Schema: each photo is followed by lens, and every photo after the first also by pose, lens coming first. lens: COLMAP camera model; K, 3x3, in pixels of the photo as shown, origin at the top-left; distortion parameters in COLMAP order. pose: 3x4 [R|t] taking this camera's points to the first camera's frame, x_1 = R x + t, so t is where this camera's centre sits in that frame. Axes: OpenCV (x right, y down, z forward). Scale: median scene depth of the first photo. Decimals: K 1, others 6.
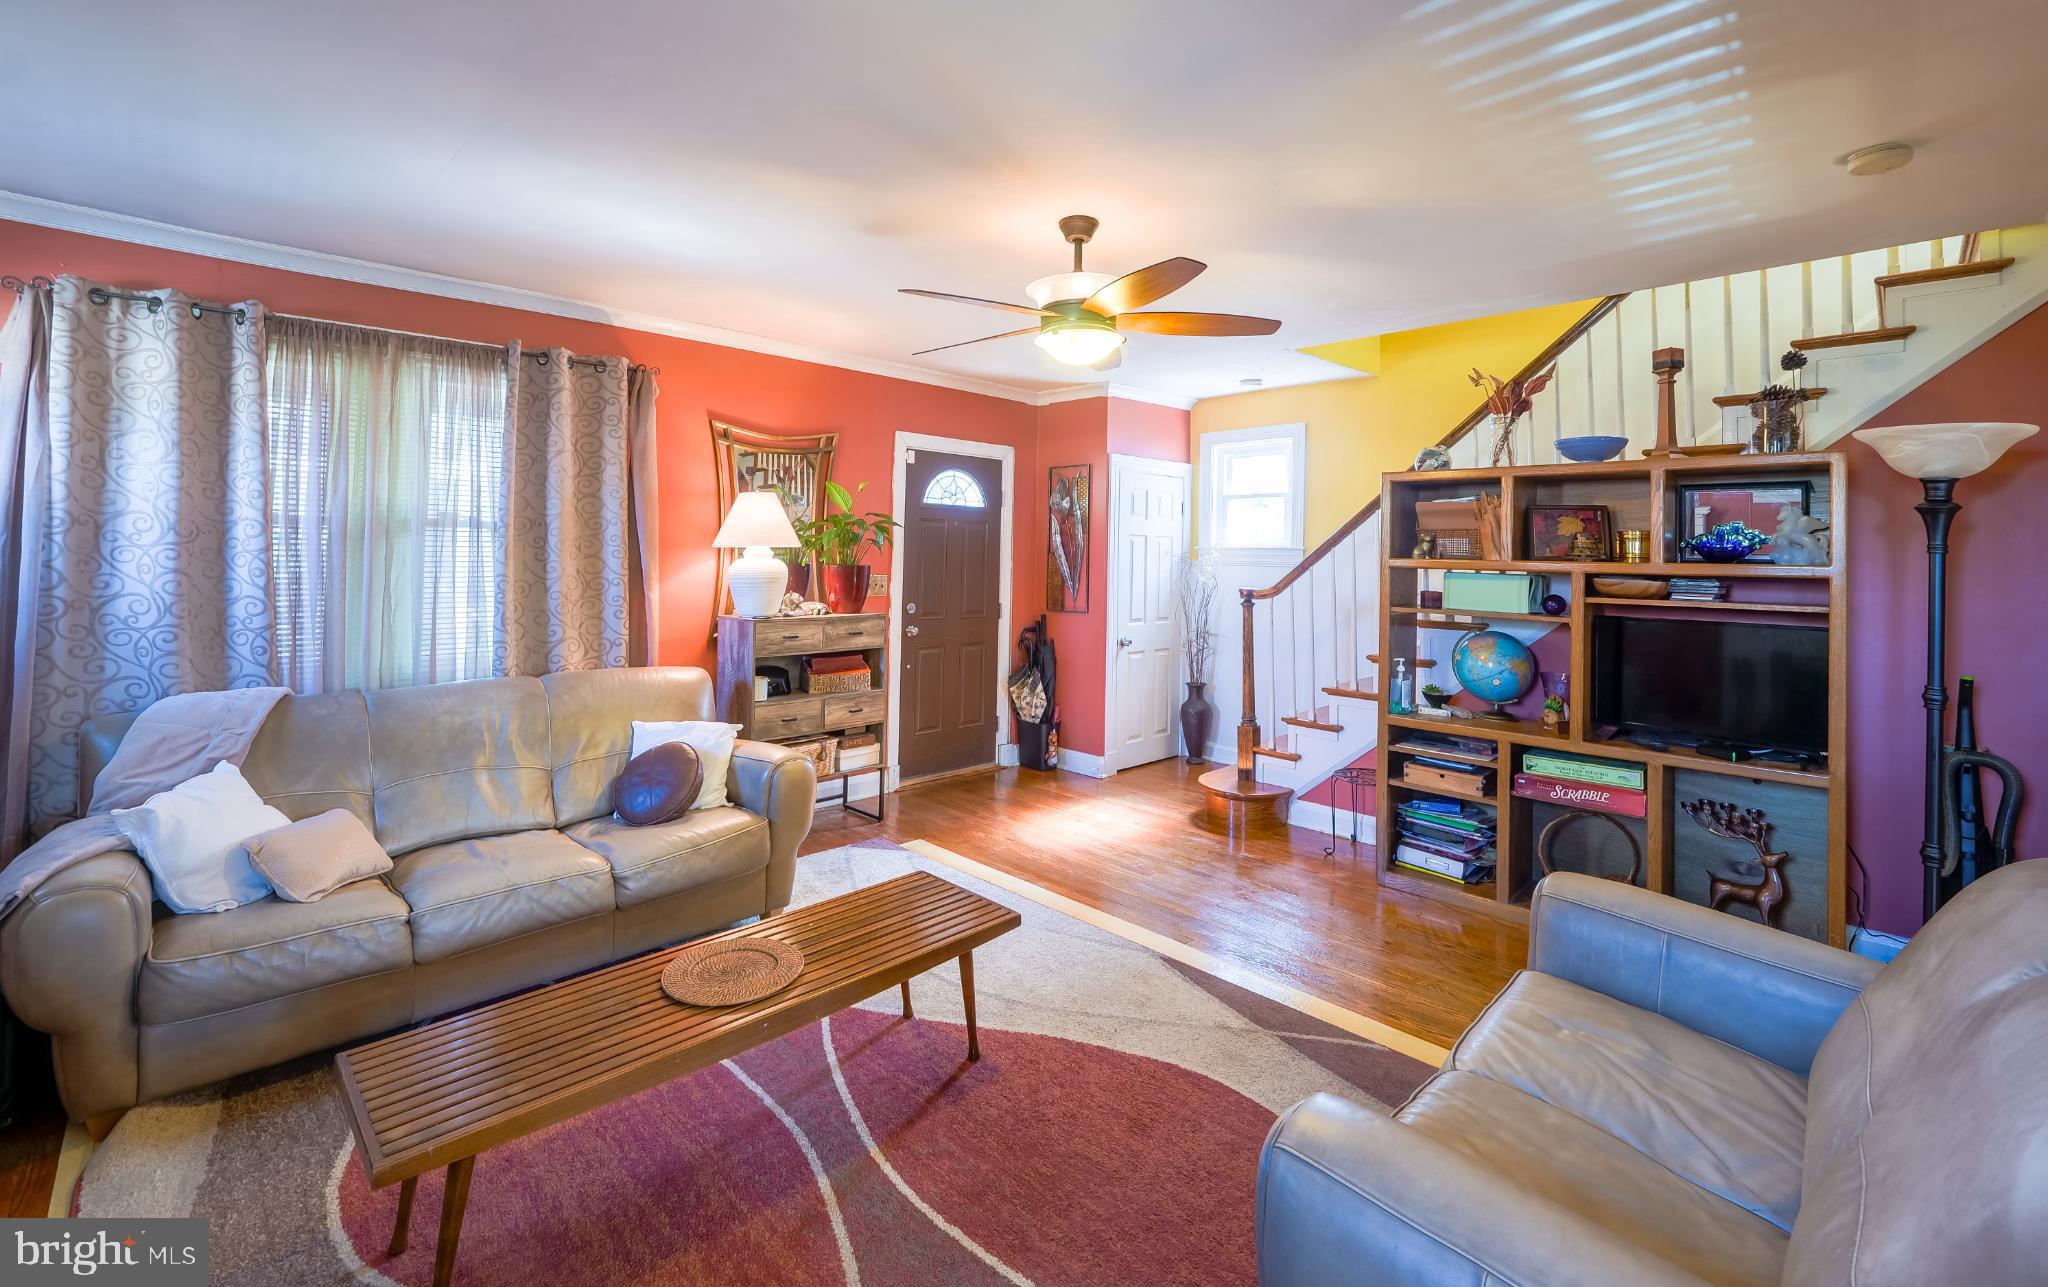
lens RADIAL K [[882.4, 0, 999.6], [0, 882.4, 542.1], [0, 0, 1]] dist [0.000674, -0.000102]
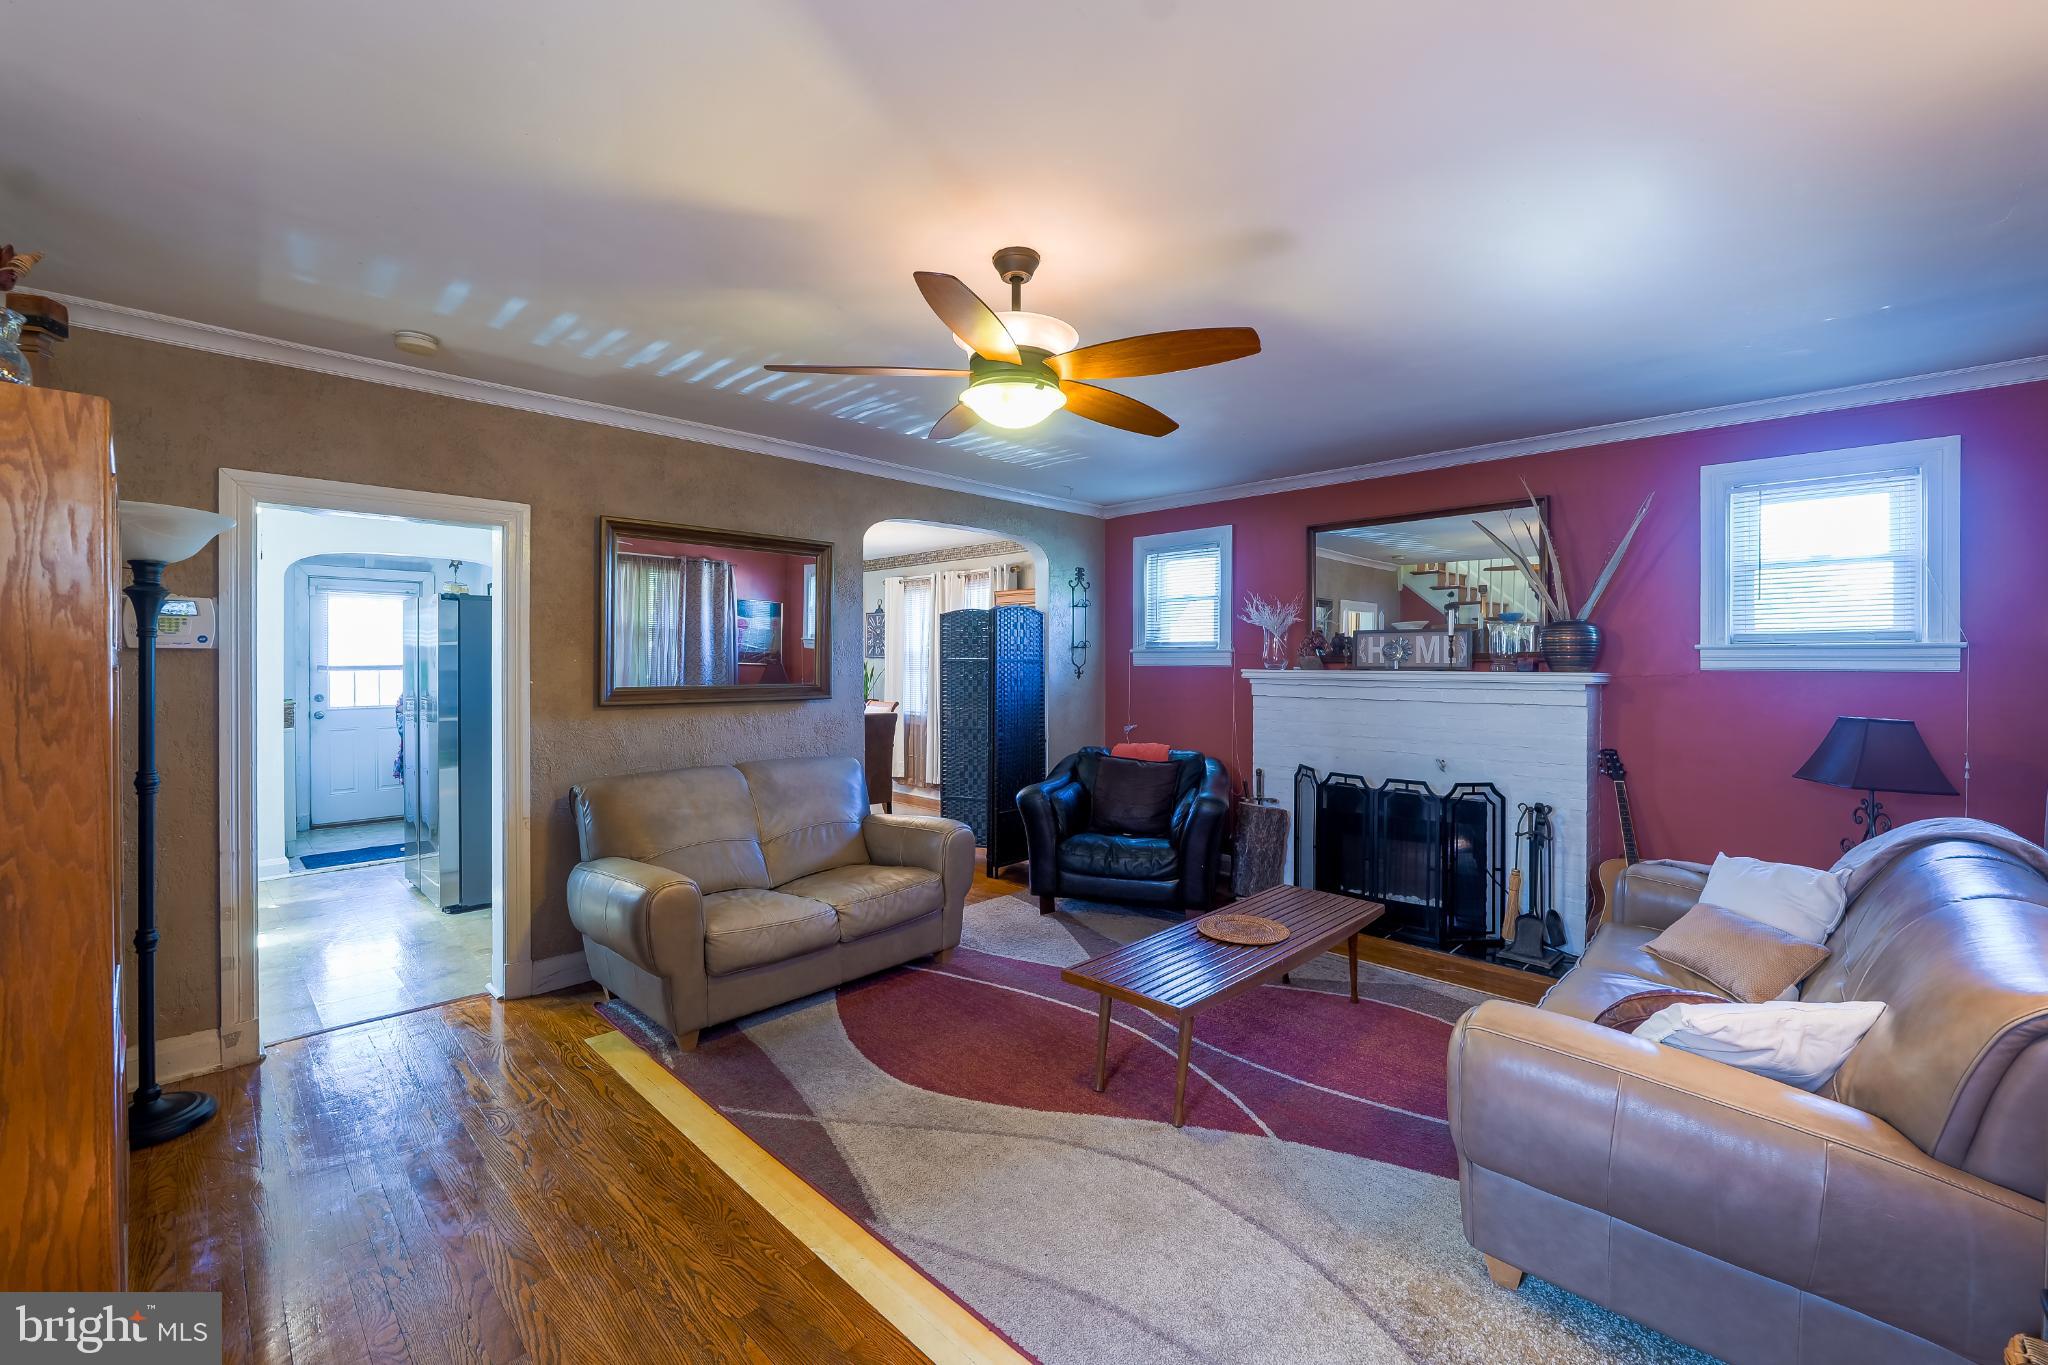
lens RADIAL K [[843.8, 0, 1001.0], [0, 843.8, 652.4], [0, 0, 1]] dist [-0.002815, -0.000079]
pose [[-0.999763, -0.016754, -0.013934, 0.072990], [-0.016425, 0.999592, -0.023386, 0.023146], [0.014320, -0.023152, -0.999629, 1.236743]]
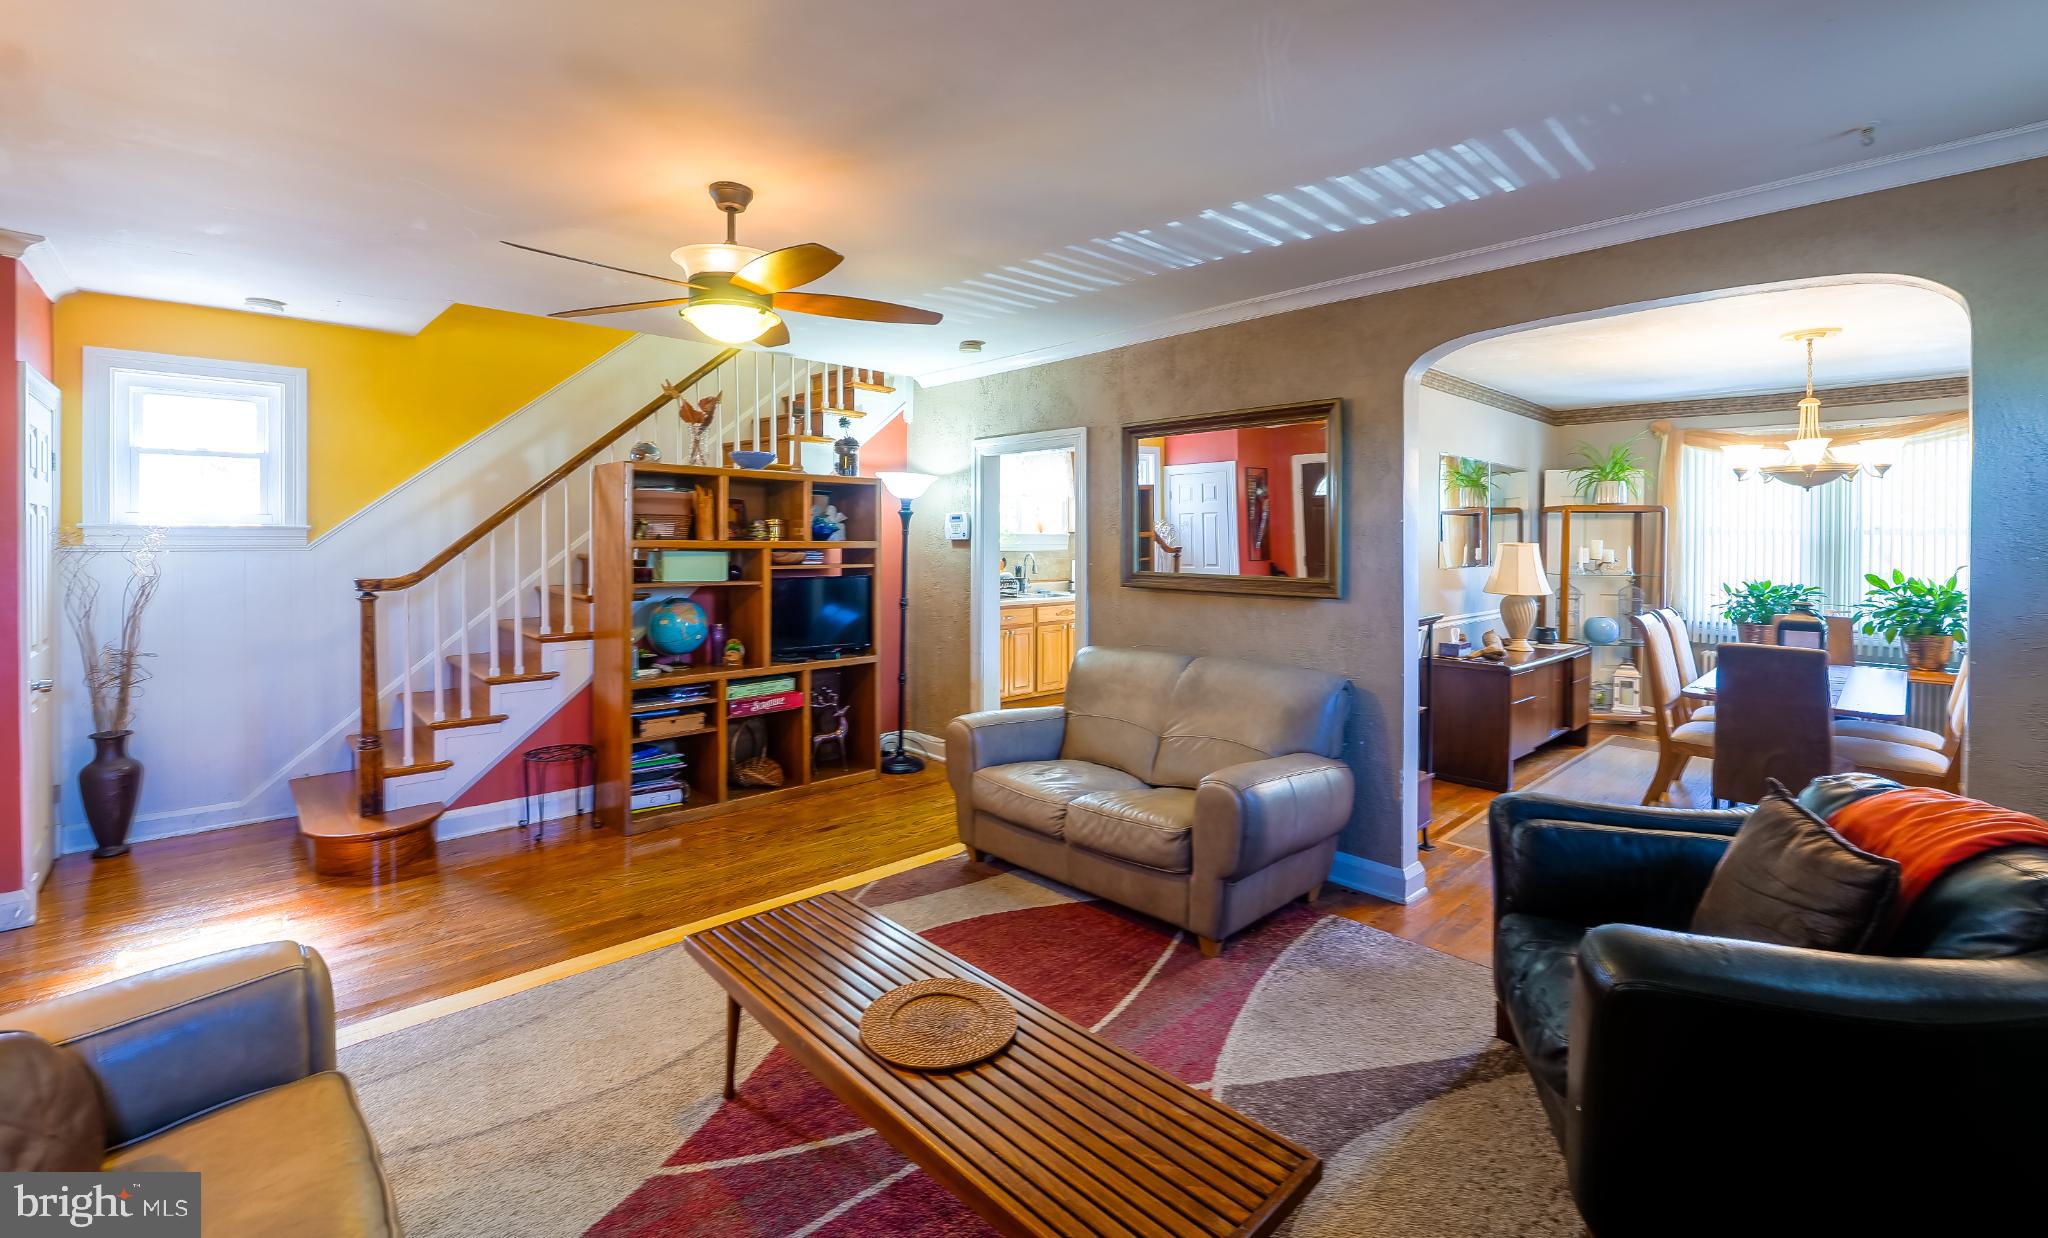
lens RADIAL K [[860.5, 0, 1020.3], [0, 860.5, 549.4], [0, 0, 1]] dist [-0.000628, -0.000214]
pose [[0.008730, -0.021931, 0.999721, -0.574077], [-0.016207, 0.999625, 0.022071, -0.001063], [-0.999831, -0.016395, 0.008371, 0.461343]]
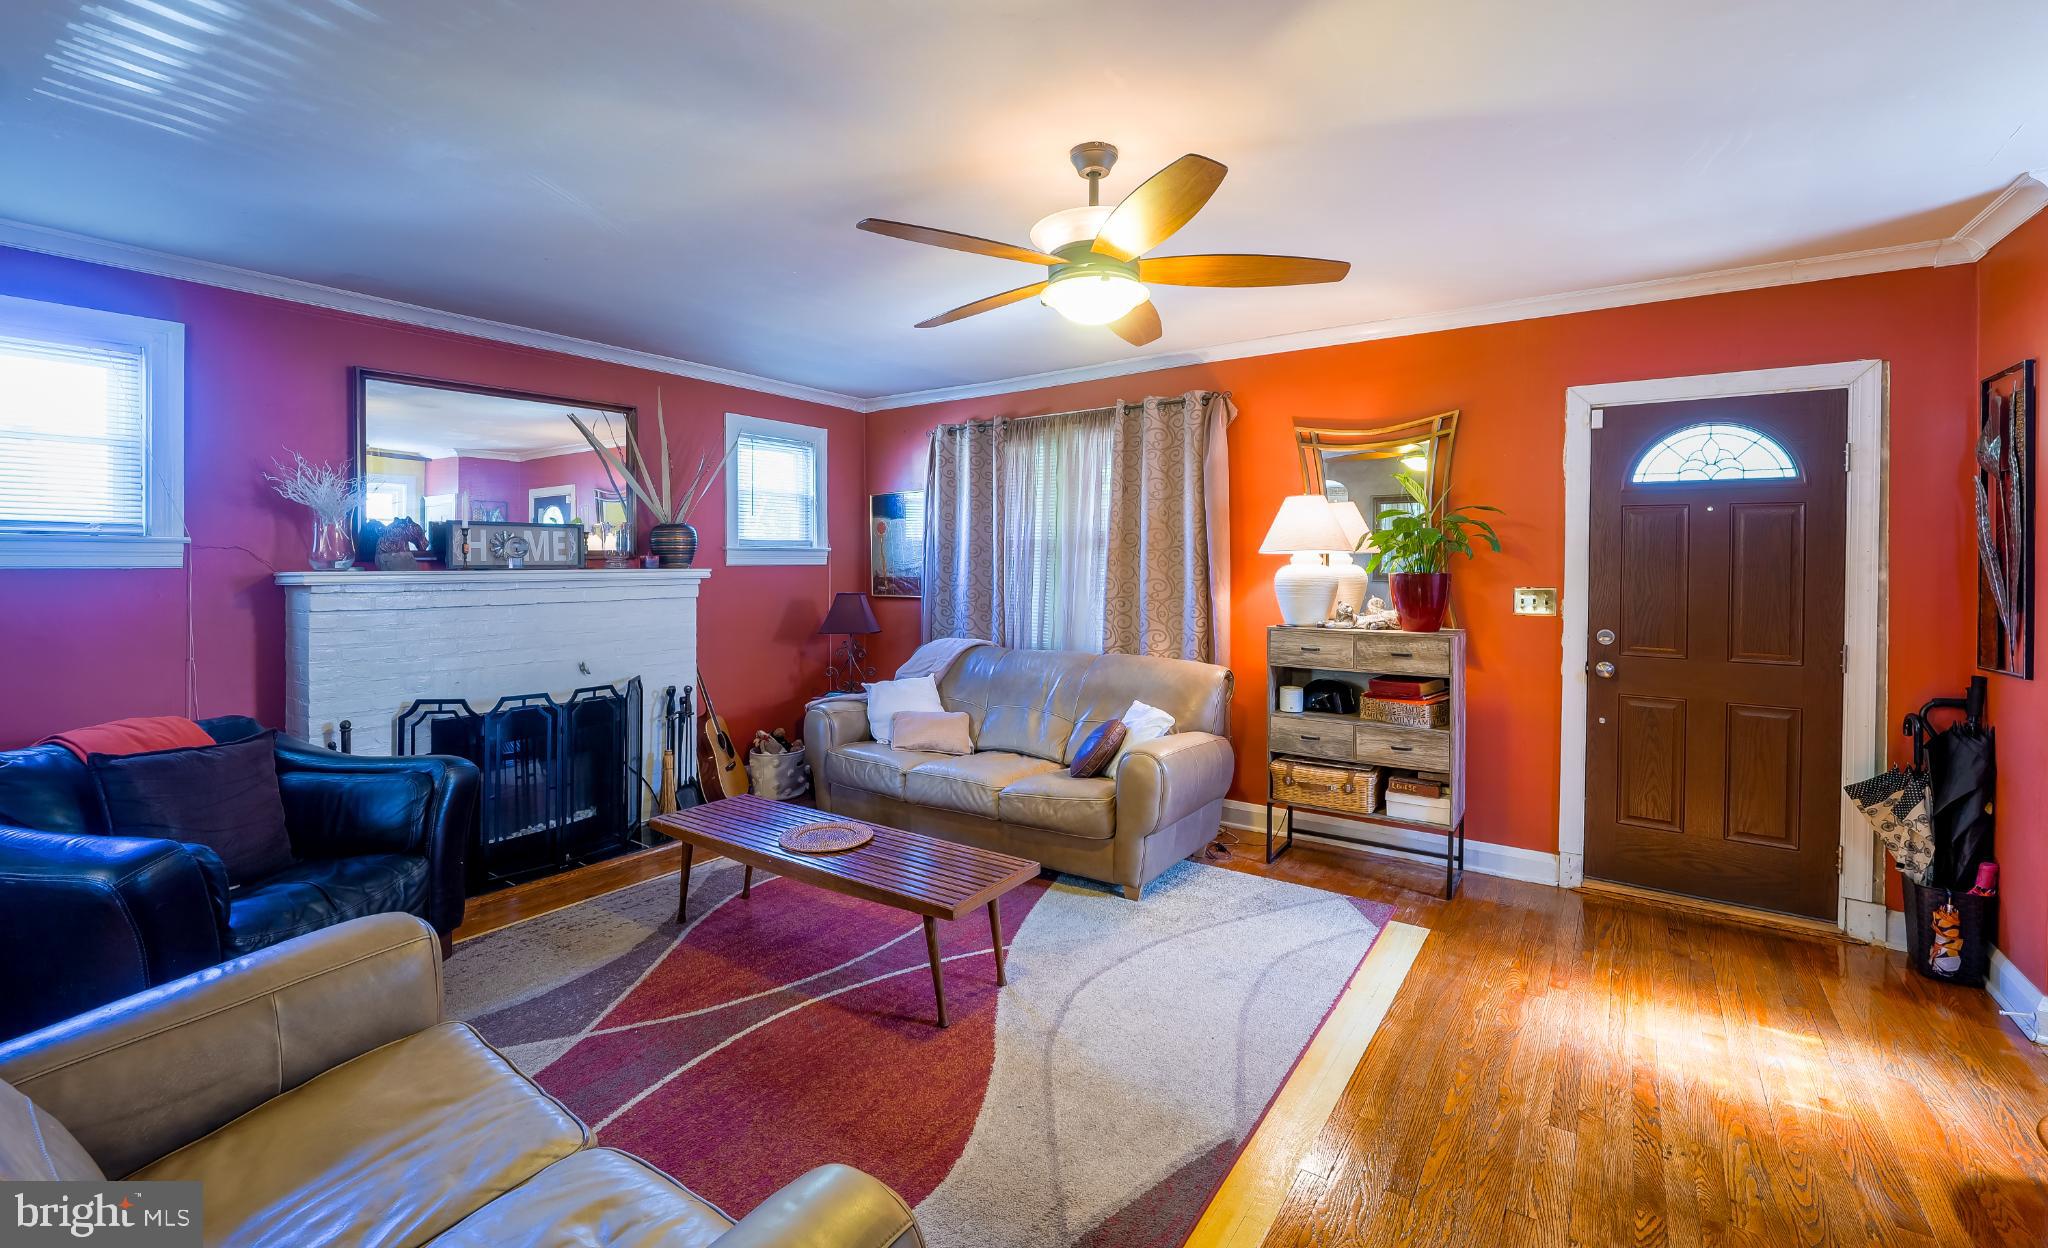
lens RADIAL K [[864.8, 0, 1019.2], [0, 864.8, 558.2], [0, 0, 1]] dist [-0.003488, -0.000101]
pose [[0.188811, -0.014611, -0.981905, 0.599063], [0.013192, 0.999837, -0.012341, 0.019173], [0.981925, -0.010623, 0.188973, 0.525755]]
